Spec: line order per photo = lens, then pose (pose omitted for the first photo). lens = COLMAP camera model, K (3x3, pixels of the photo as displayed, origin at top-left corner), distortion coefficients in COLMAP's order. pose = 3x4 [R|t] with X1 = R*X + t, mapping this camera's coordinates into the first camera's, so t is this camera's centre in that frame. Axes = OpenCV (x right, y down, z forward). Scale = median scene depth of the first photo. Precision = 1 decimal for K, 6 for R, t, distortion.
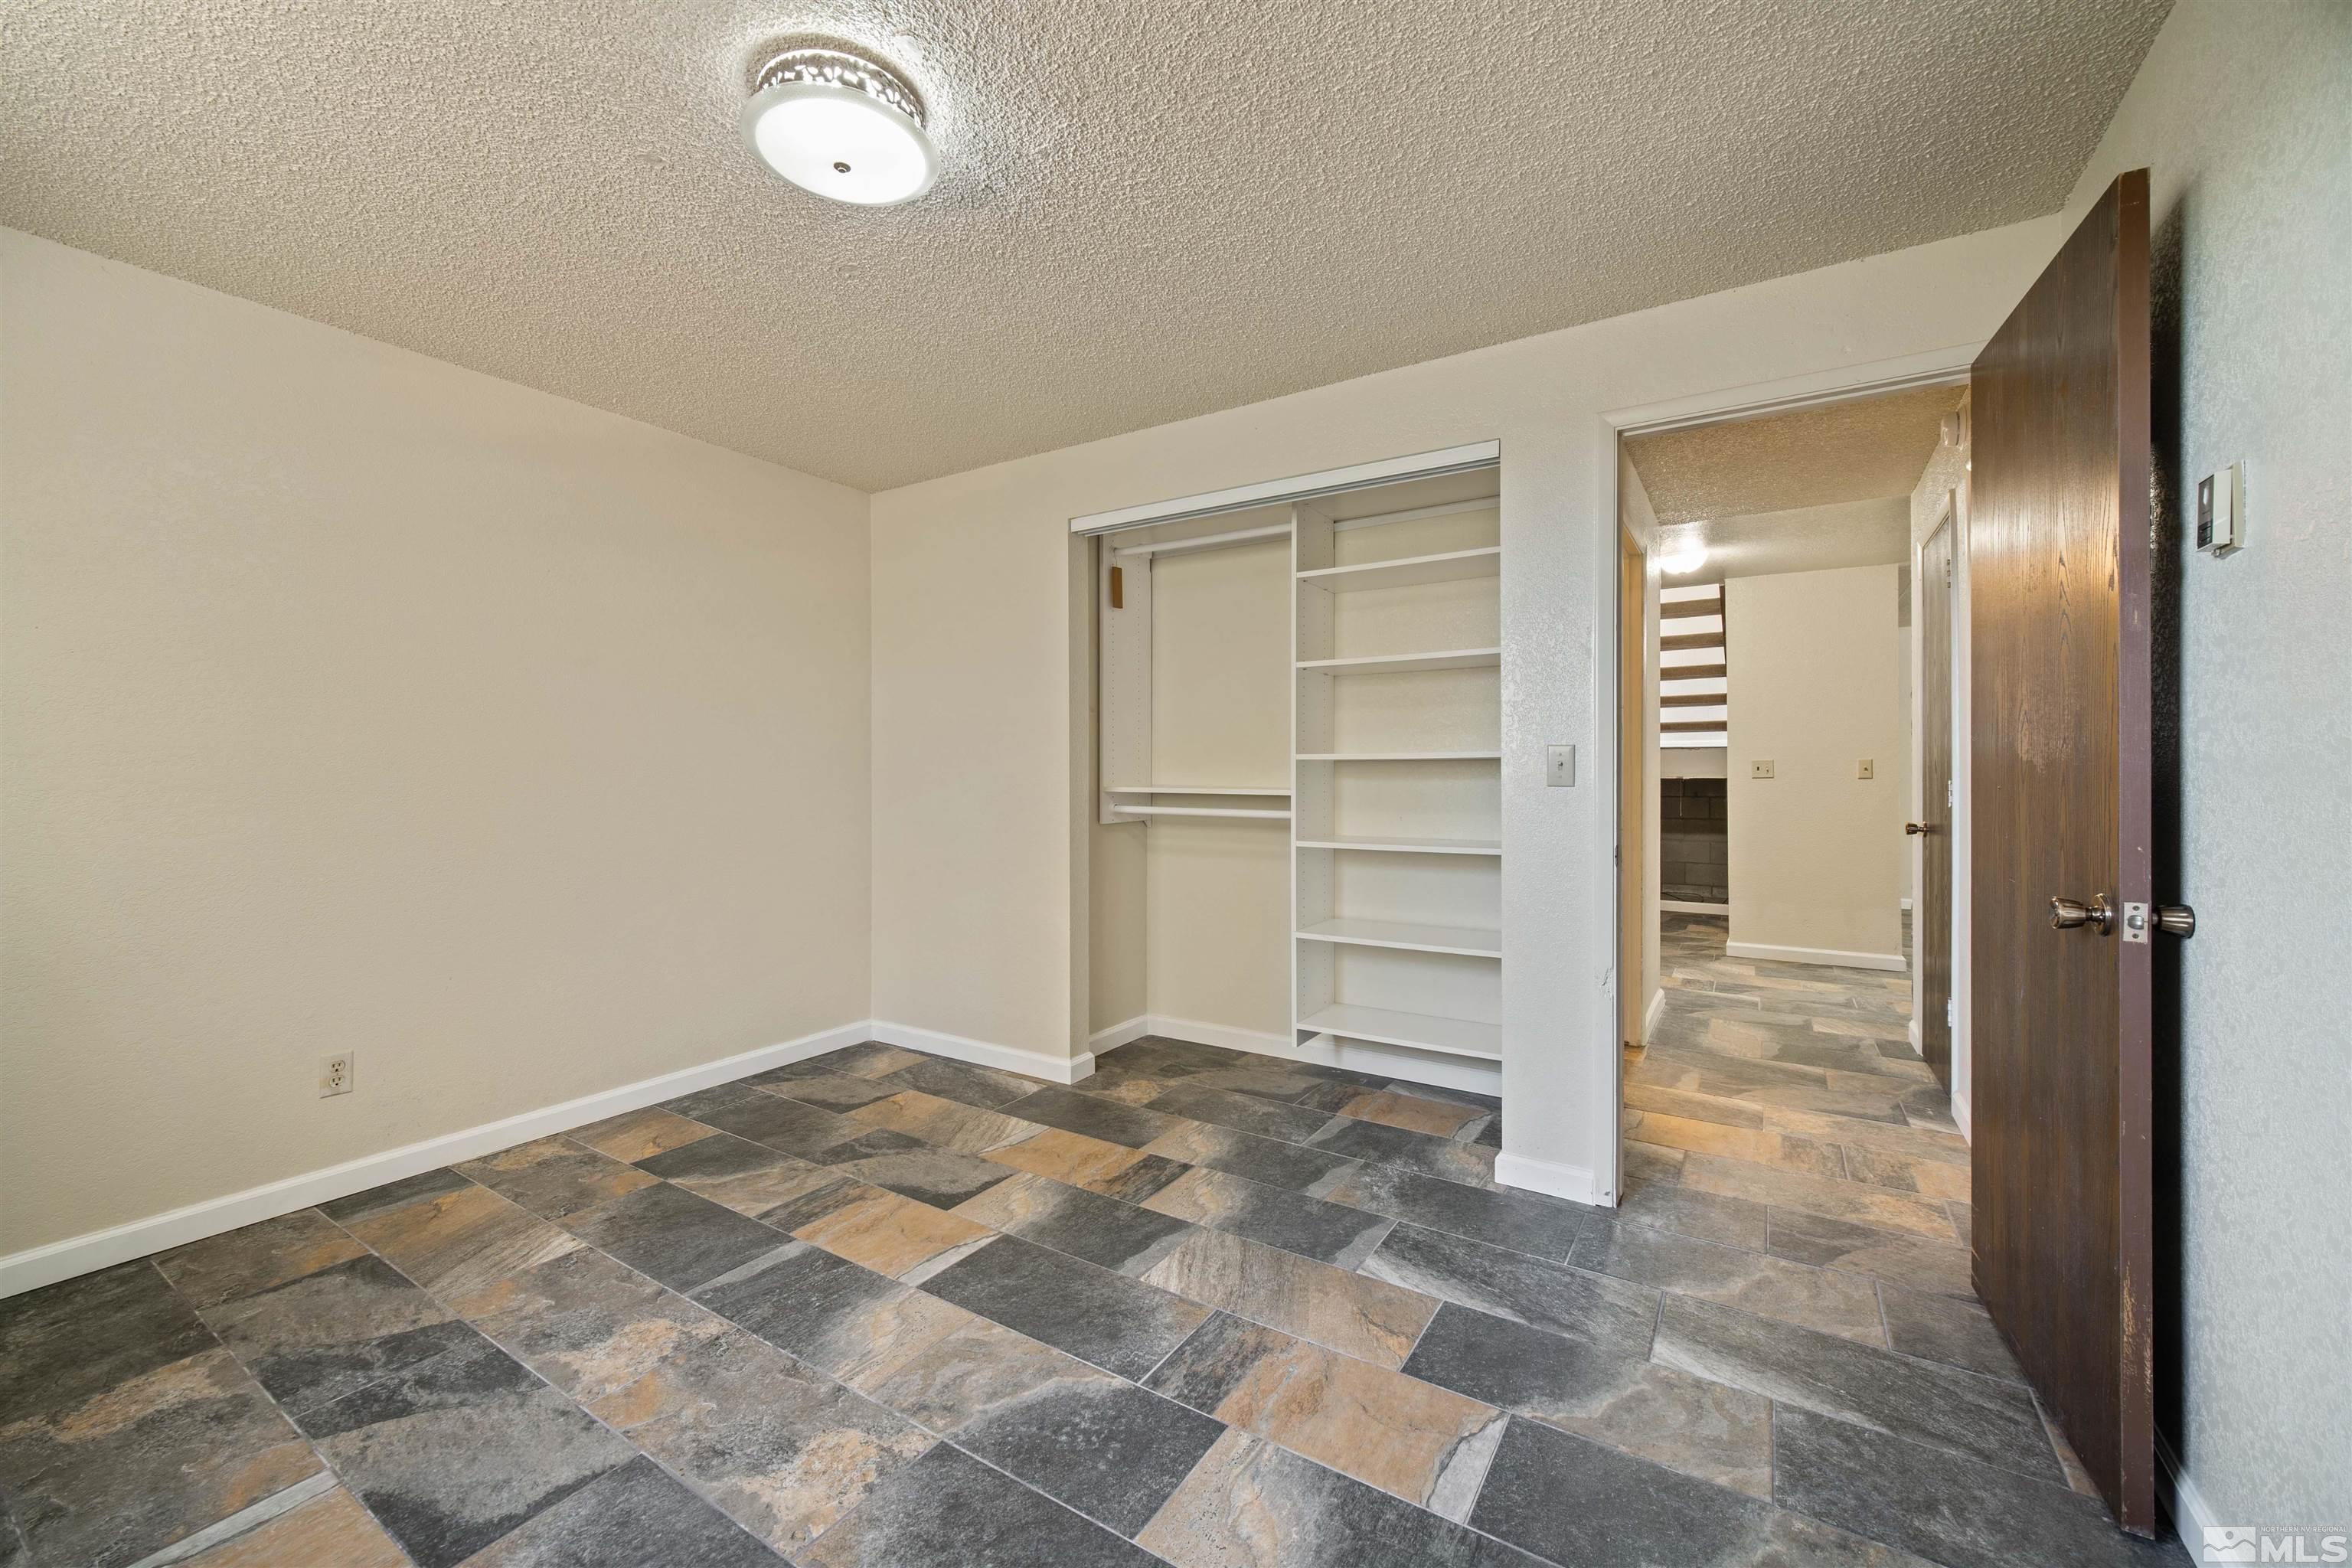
lens RADIAL K [[938.6, 0, 1162.1], [0, 938.6, 787.8], [0, 0, 1]] dist [-0.001361, 0.000251]
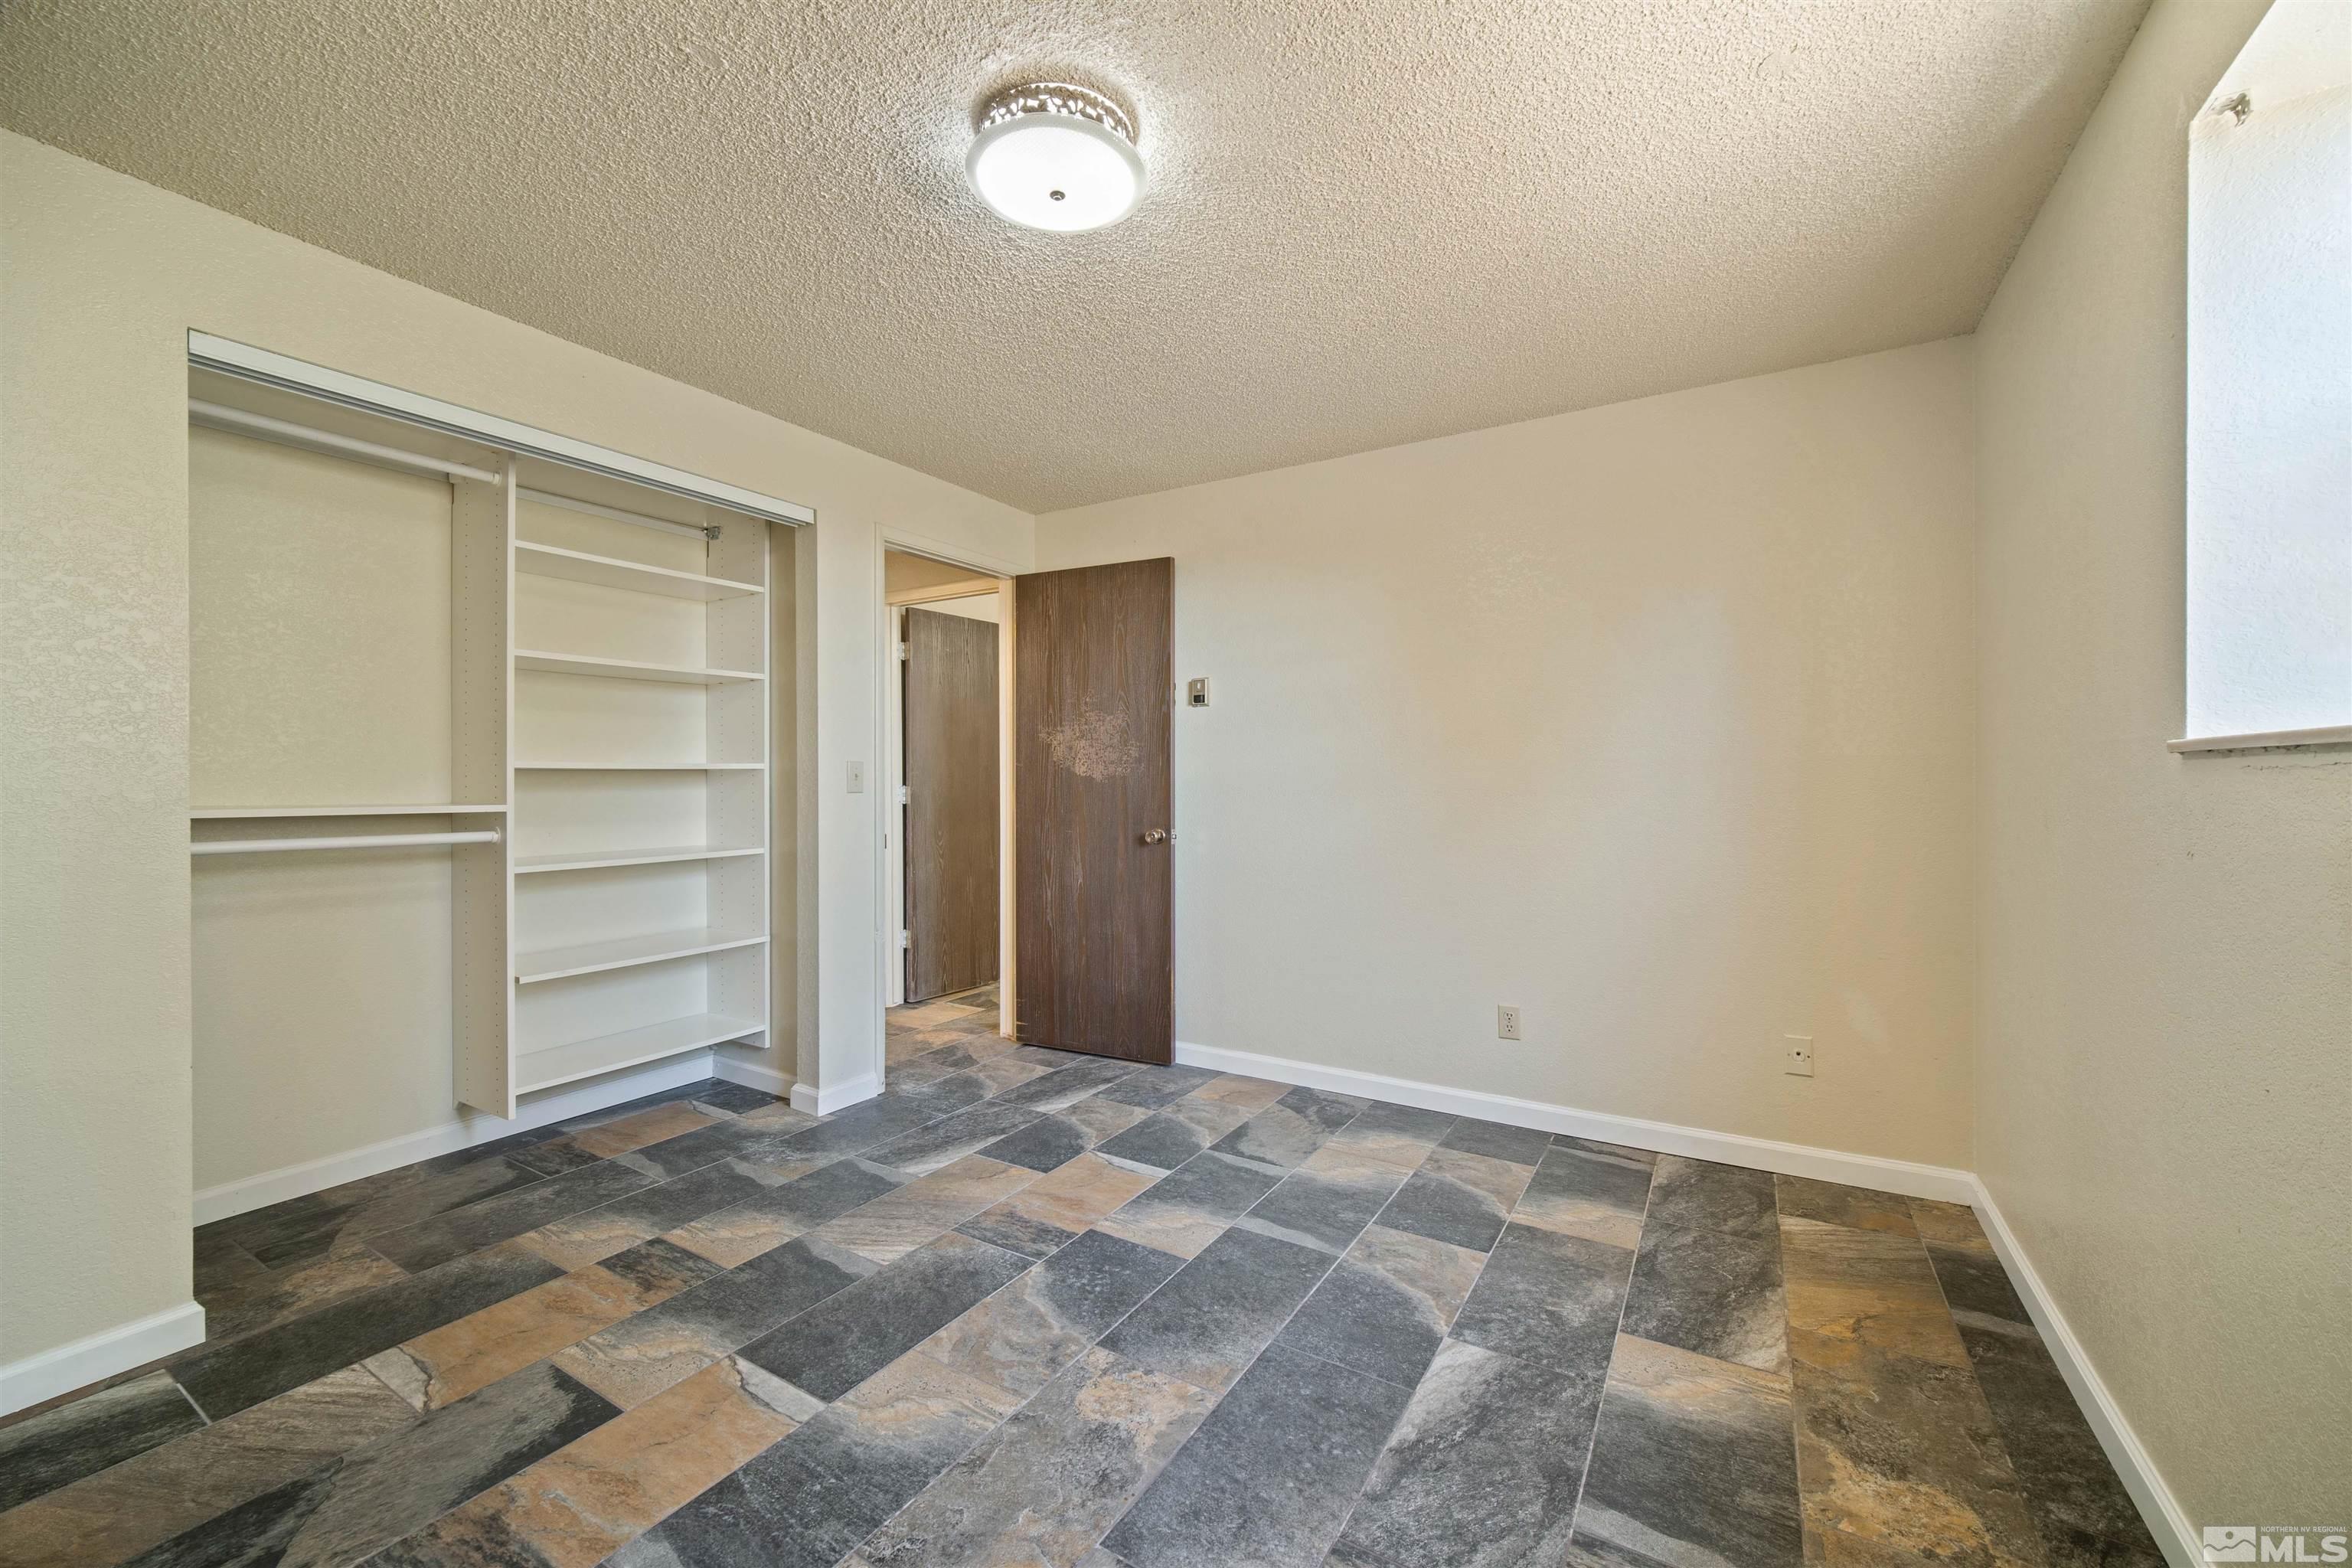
lens RADIAL K [[938.6, 0, 1162.1], [0, 938.6, 787.8], [0, 0, 1]] dist [-0.001361, 0.000251]
pose [[-0.021214, -0.005286, 0.999761, -0.911643], [0.020917, 0.999765, 0.005730, -0.004397], [-0.999556, 0.021033, -0.021098, 0.599505]]
